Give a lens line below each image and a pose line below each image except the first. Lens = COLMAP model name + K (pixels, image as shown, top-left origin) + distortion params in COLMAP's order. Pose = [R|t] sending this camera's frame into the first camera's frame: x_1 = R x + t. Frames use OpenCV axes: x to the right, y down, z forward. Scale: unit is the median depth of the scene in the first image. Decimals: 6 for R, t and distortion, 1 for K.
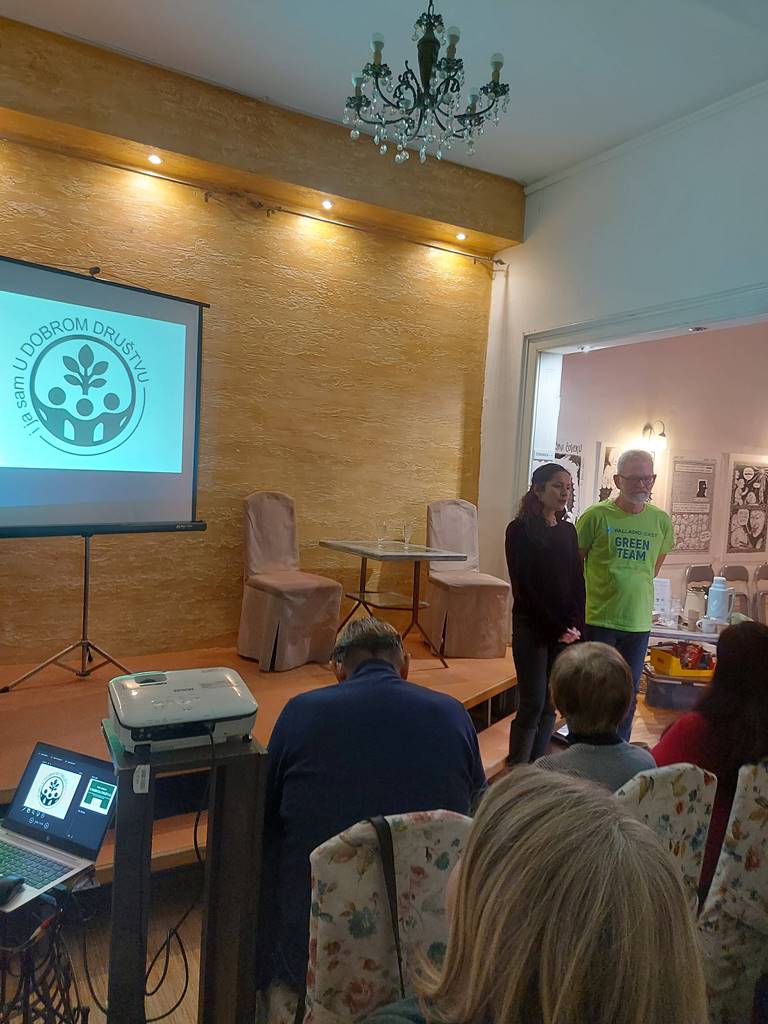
lens RADIAL K [[750.8, 0, 384.0], [0, 750.8, 512.0], [0, 0, 1]] dist [0.072056, -0.125478]
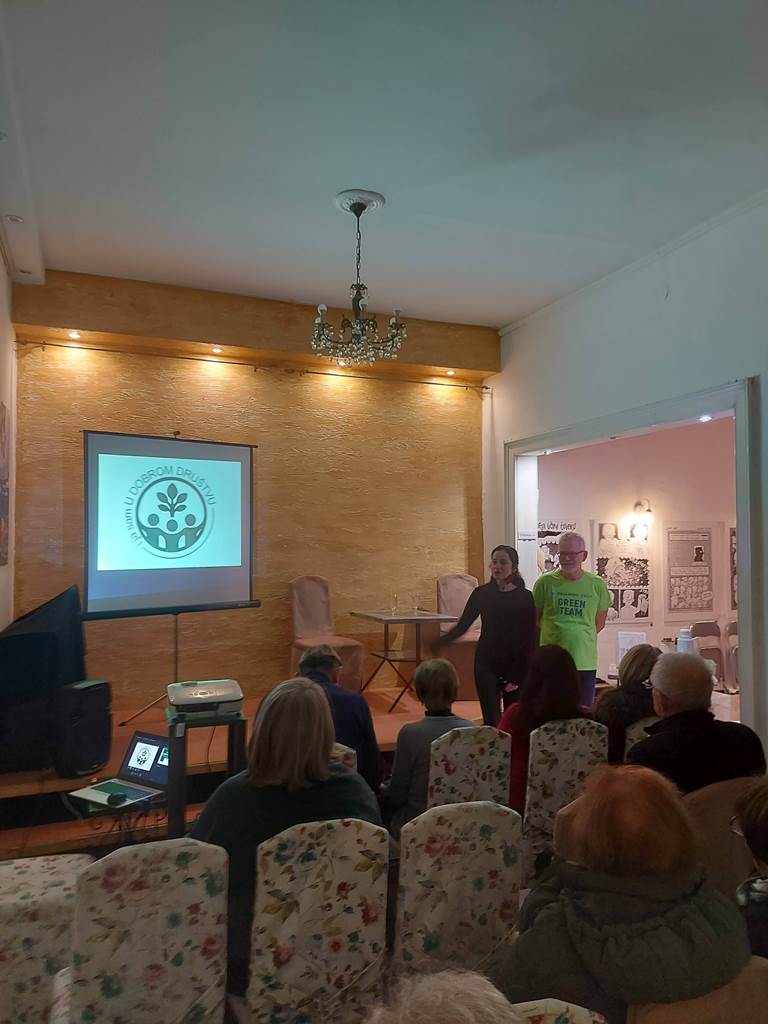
lens RADIAL K [[750.8, 0, 384.0], [0, 750.8, 512.0], [0, 0, 1]] dist [0.072056, -0.125478]
pose [[0.989128, -0.060165, -0.134189, 0.165316], [0.046307, 0.993488, -0.104106, 0.005429], [0.139579, 0.096760, 0.985472, -0.304966]]
